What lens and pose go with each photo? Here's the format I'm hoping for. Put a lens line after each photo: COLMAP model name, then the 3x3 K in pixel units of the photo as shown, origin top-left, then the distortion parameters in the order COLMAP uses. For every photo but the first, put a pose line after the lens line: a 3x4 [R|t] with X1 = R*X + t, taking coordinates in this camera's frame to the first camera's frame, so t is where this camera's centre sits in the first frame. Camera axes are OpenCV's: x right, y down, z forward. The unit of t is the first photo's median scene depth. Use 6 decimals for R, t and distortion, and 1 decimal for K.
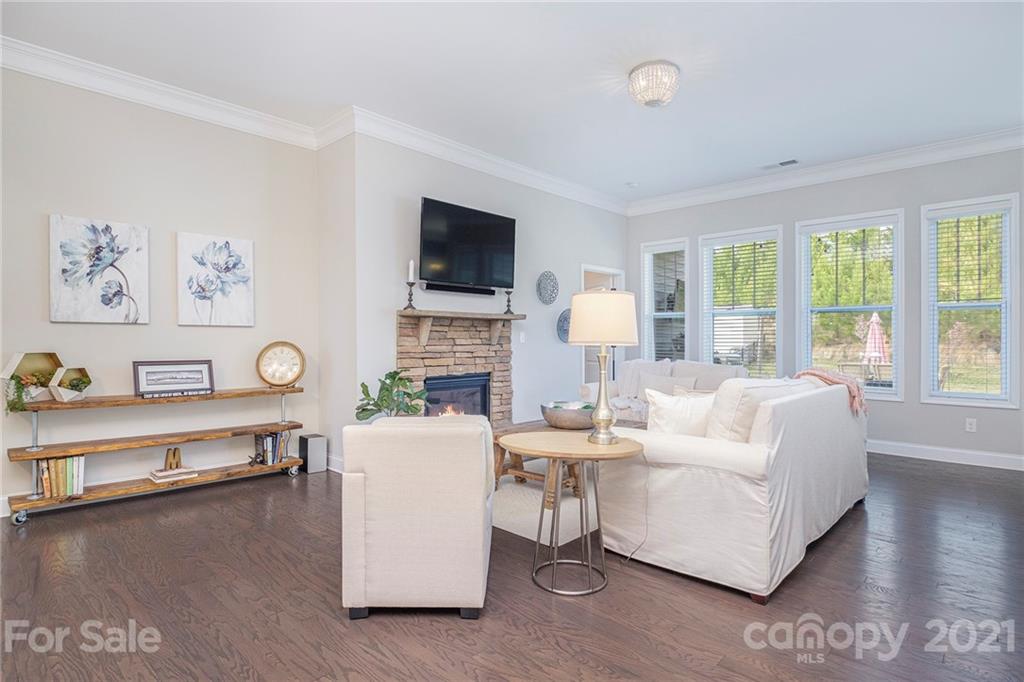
lens RADIAL K [[527.0, 0, 512.0], [0, 527.0, 341.0], [0, 0, 1]] dist [-0.001448, -0.000152]
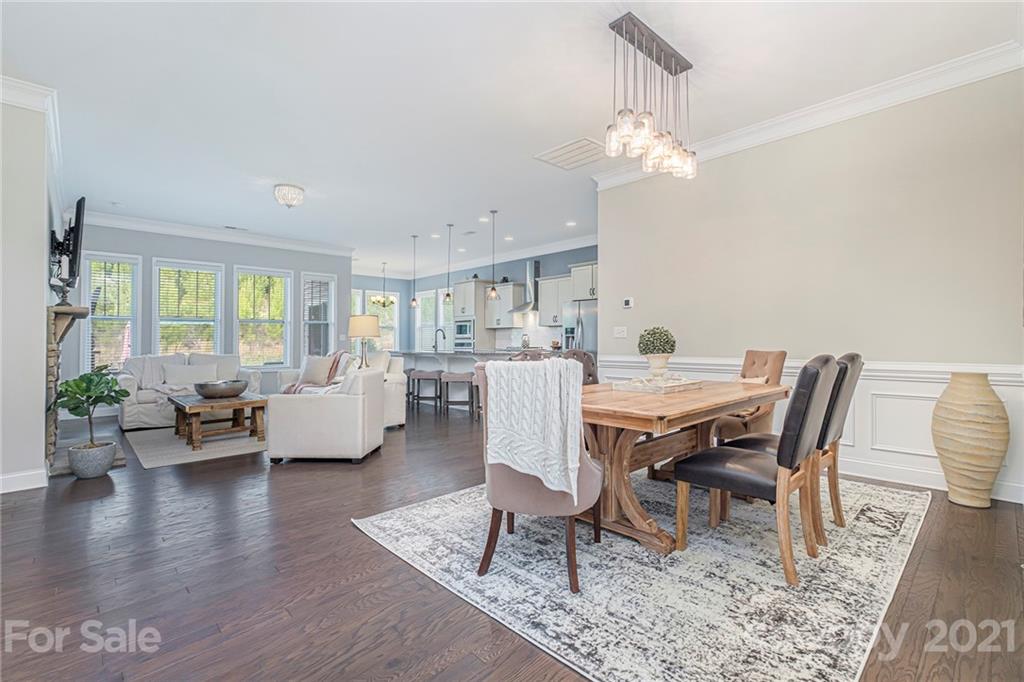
lens RADIAL K [[454.4, 0, 512.0], [0, 454.4, 330.6], [0, 0, 1]] dist [-0.000310, 0.000071]
pose [[0.068513, 0.019500, 0.997460, -0.941302], [0.011566, 0.999726, -0.020339, 0.012595], [-0.997583, 0.012930, 0.068268, 0.073416]]
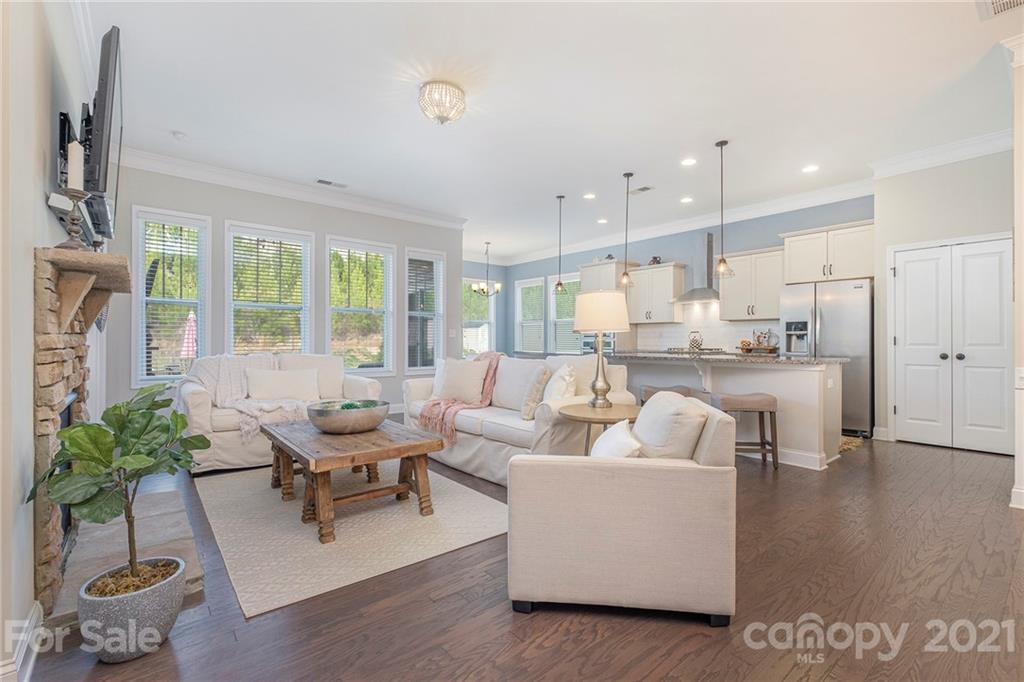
lens RADIAL K [[449.8, 0, 520.0], [0, 449.8, 337.2], [0, 0, 1]] dist [0.001736, 0.000046]
pose [[0.131350, 0.003532, 0.991330, -0.494530], [0.000782, 0.999993, -0.003667, 0.013532], [-0.991336, 0.001257, 0.131346, 0.528404]]
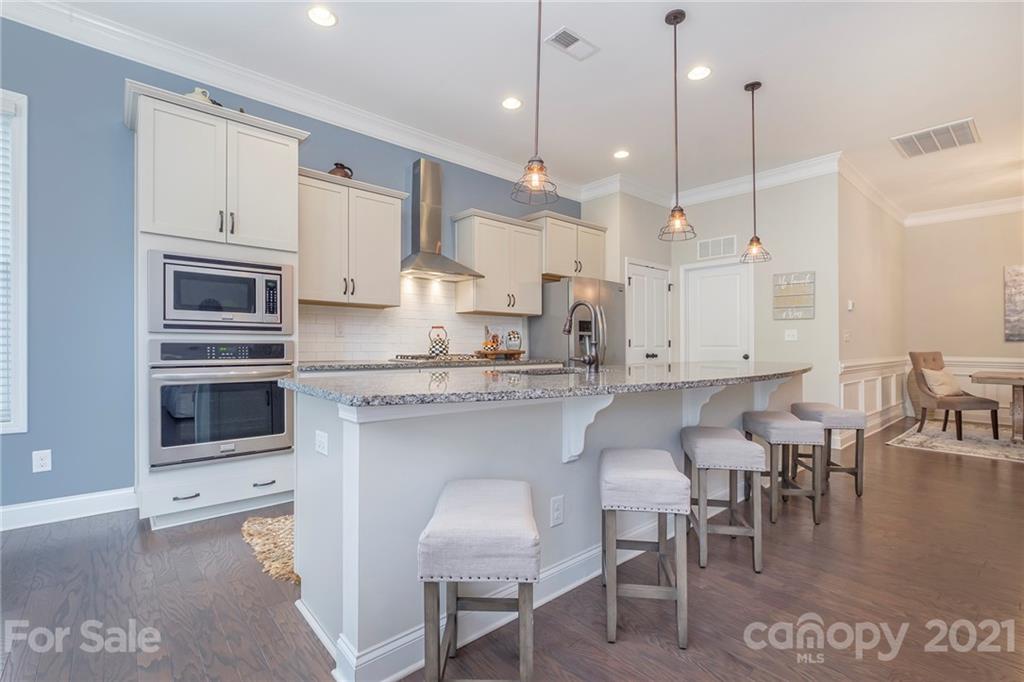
lens RADIAL K [[462.2, 0, 512.8], [0, 462.2, 346.0], [0, 0, 1]] dist [0.003374, -0.000157]
pose [[-0.994629, -0.009321, 0.103085, 0.759425], [-0.008632, 0.999937, 0.007133, 0.019422], [-0.103145, 0.006205, -0.994647, 1.010137]]
